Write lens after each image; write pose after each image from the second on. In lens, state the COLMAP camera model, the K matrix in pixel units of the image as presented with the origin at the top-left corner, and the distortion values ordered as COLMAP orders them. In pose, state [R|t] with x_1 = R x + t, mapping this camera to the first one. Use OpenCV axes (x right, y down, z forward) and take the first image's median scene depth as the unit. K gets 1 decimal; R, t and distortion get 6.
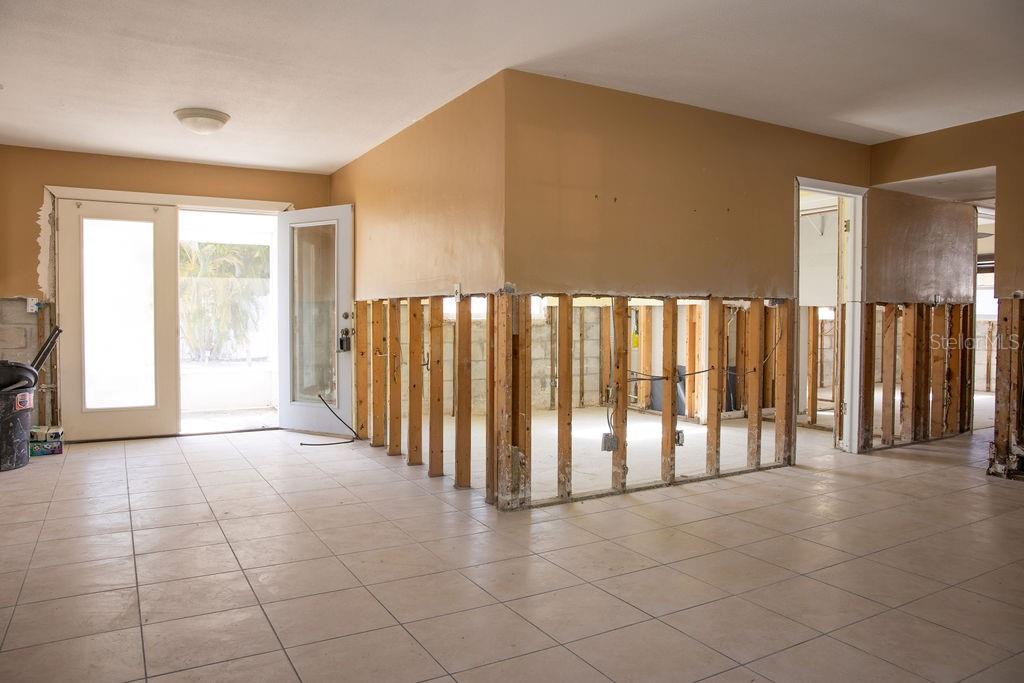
lens RADIAL K [[717.5, 0, 512.0], [0, 717.5, 341.5], [0, 0, 1]] dist [-0.109367, 0.085566]
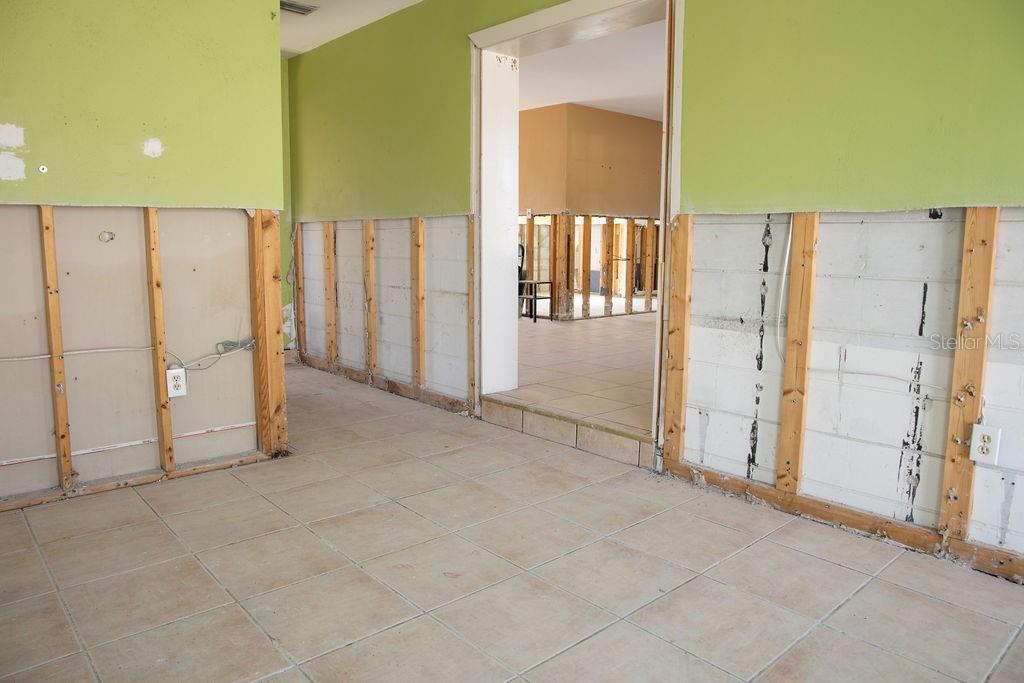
lens RADIAL K [[717.5, 0, 512.0], [0, 717.5, 341.5], [0, 0, 1]] dist [-0.109367, 0.085566]
pose [[0.976843, -0.023587, 0.212654, -0.472716], [0.001263, 0.994524, 0.104504, 0.063508], [-0.213955, -0.101816, 0.971523, -0.780865]]
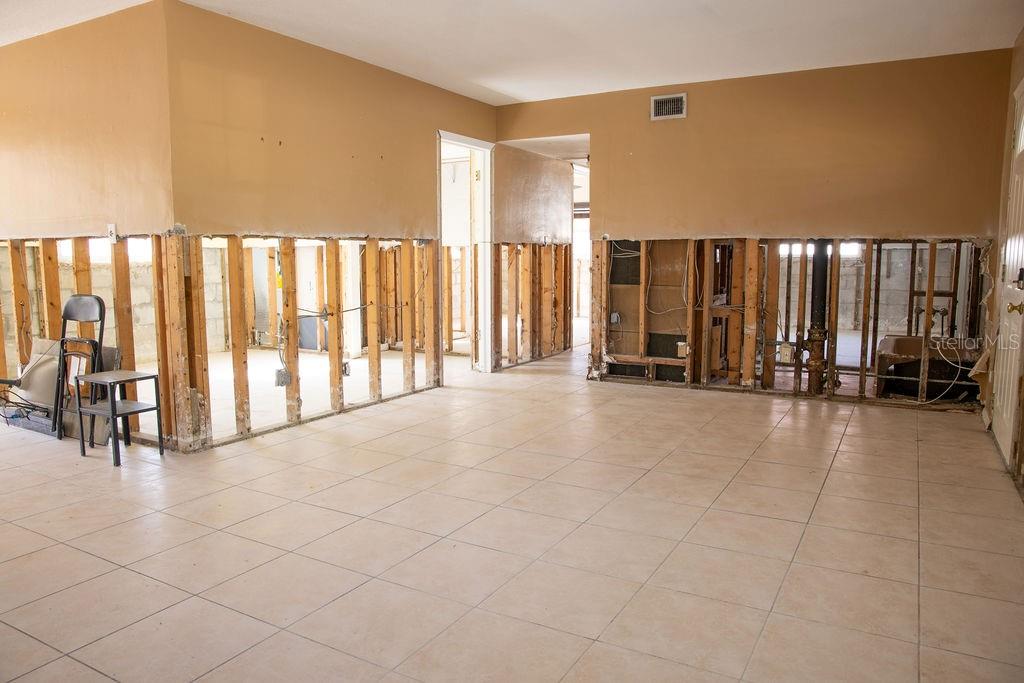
lens RADIAL K [[717.5, 0, 512.0], [0, 717.5, 341.5], [0, 0, 1]] dist [-0.109367, 0.085566]
pose [[0.866358, -0.063370, 0.495387, -0.074214], [0.022465, 0.995858, 0.088103, 0.003634], [-0.498918, -0.065200, 0.864193, -0.055499]]
